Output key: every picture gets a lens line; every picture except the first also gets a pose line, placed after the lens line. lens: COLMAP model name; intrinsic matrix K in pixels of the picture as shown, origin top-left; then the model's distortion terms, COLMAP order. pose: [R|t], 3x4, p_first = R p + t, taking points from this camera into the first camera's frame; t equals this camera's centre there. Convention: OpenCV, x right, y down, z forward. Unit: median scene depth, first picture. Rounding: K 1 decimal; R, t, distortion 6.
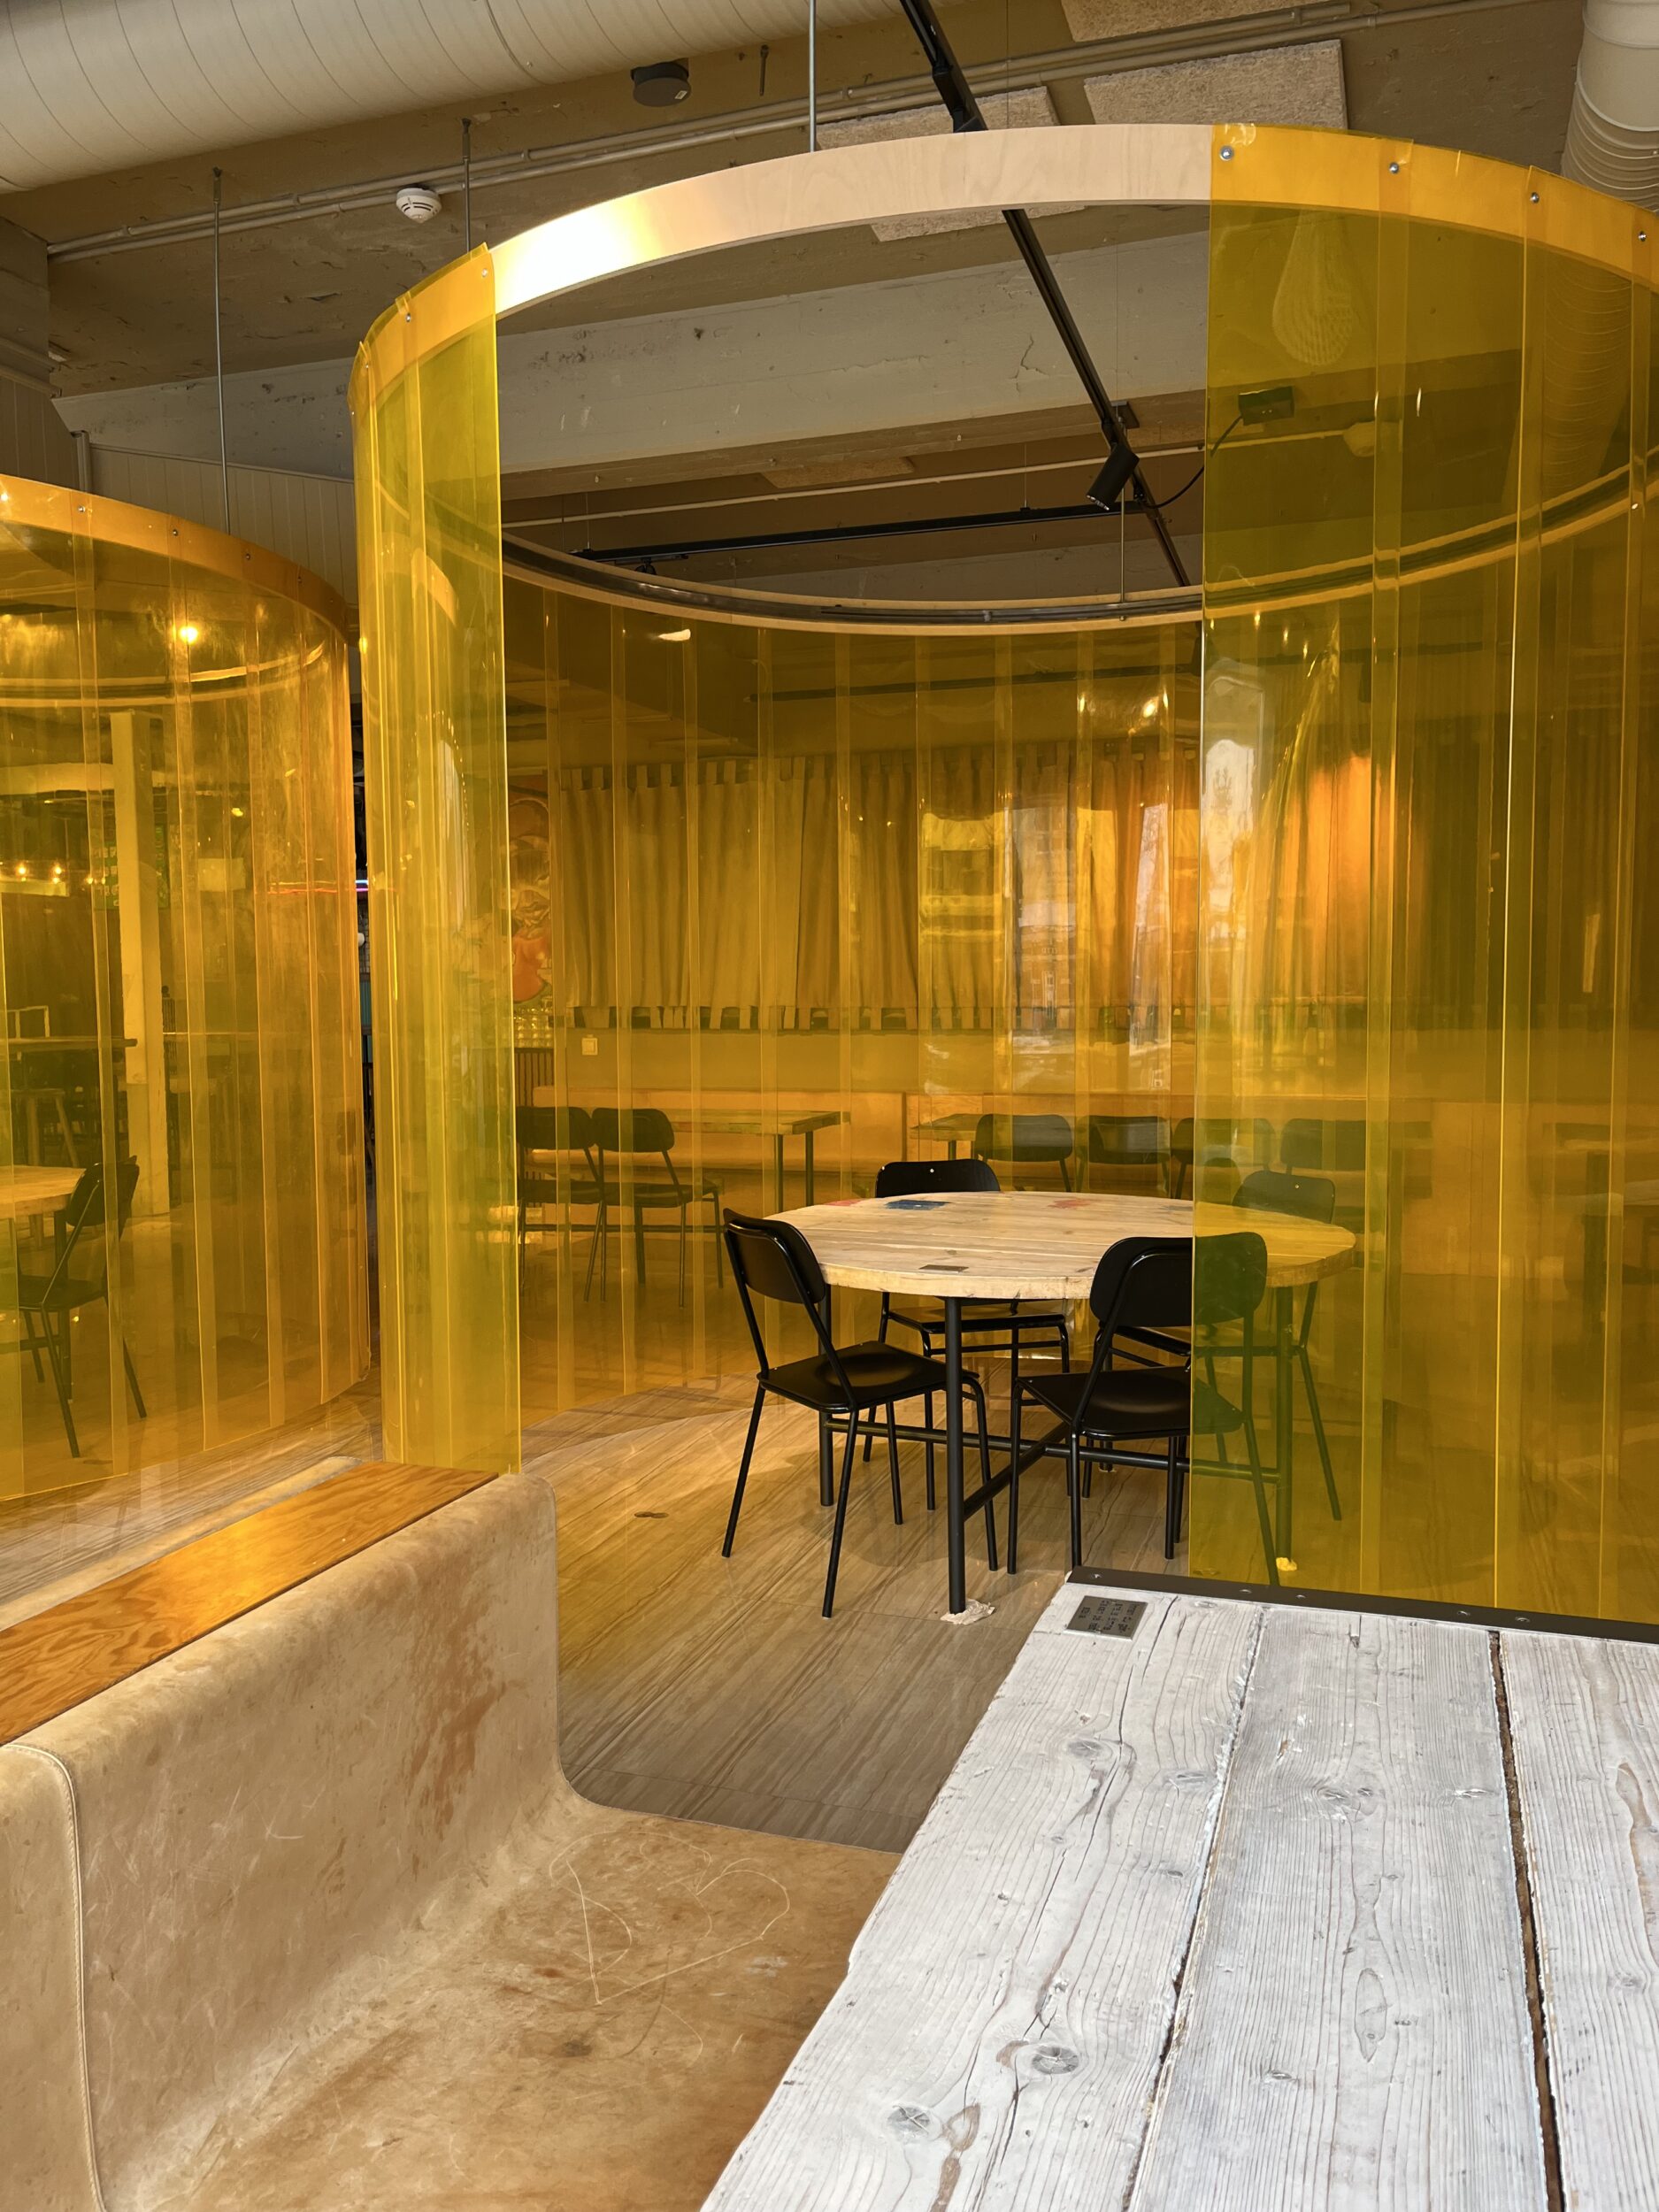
lens RADIAL K [[1664.8, 0, 829.5], [0, 1664.8, 1106.0], [0, 0, 1]] dist [0.072848, -0.096324]
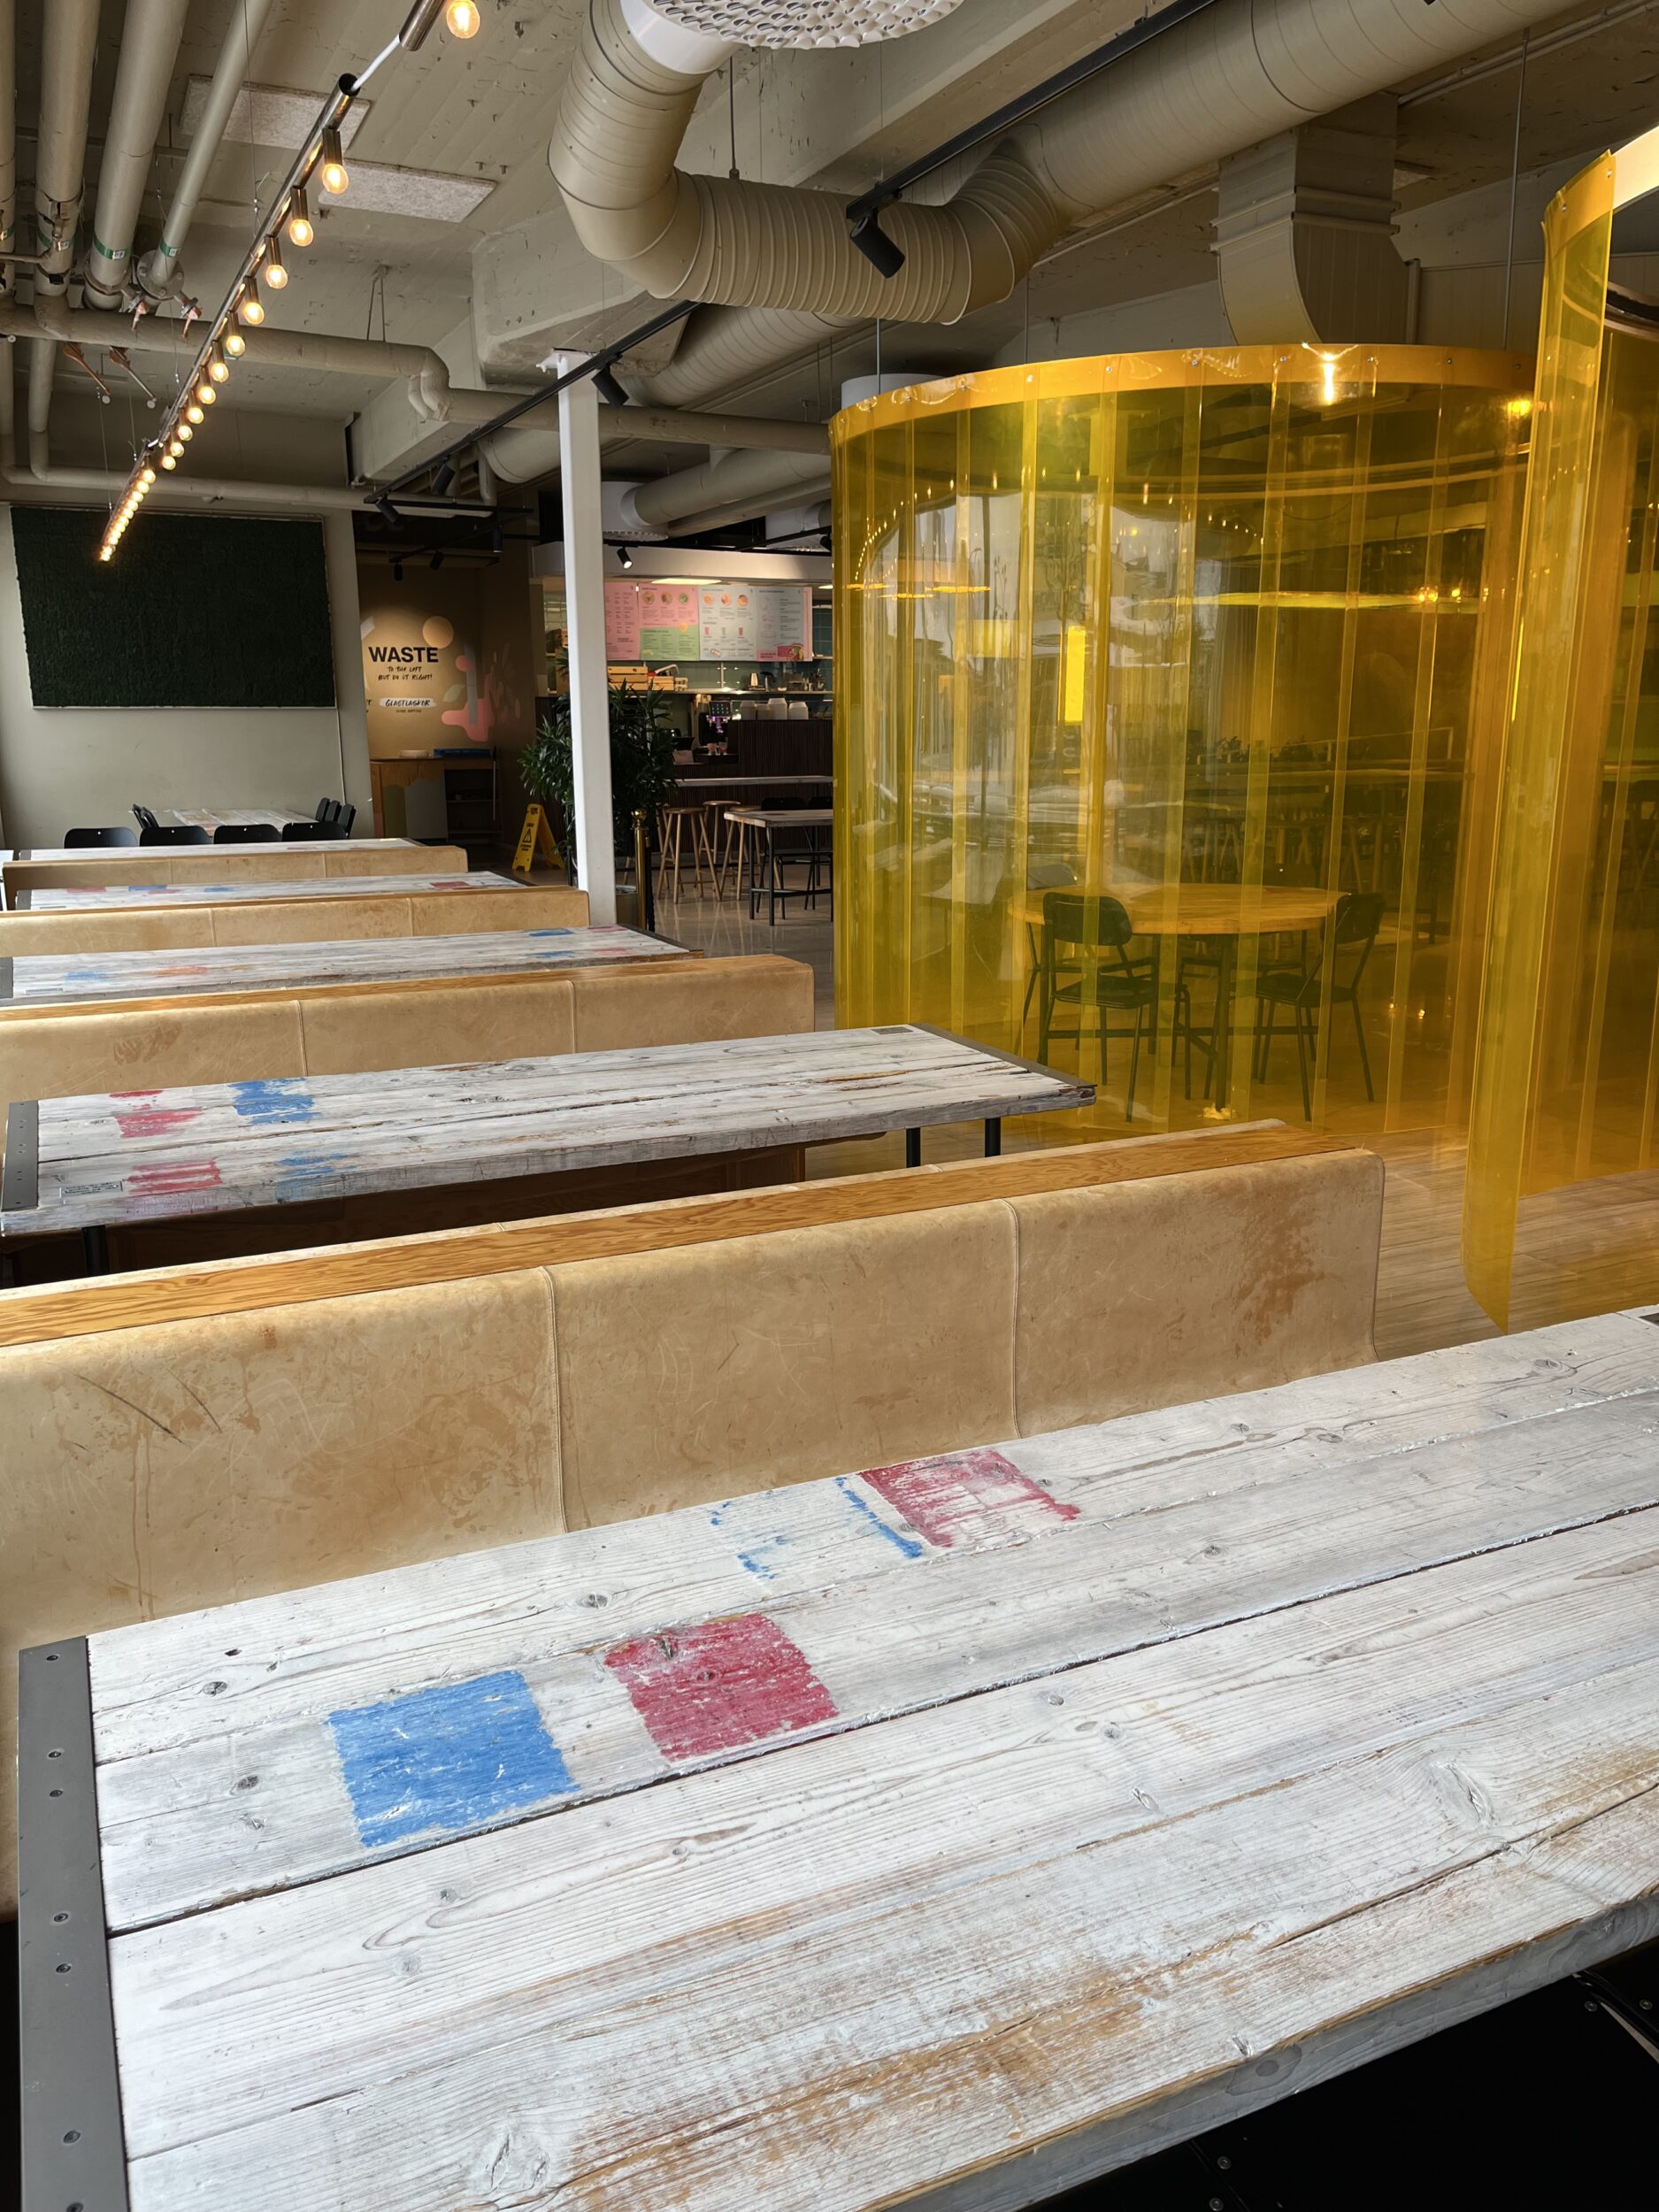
lens RADIAL K [[1664.8, 0, 829.5], [0, 1664.8, 1106.0], [0, 0, 1]] dist [0.072848, -0.096324]
pose [[0.687880, 0.175317, -0.704333, 0.620591], [-0.052210, 0.979828, 0.192901, -0.098346], [0.723944, -0.095920, 0.683157, -0.434592]]
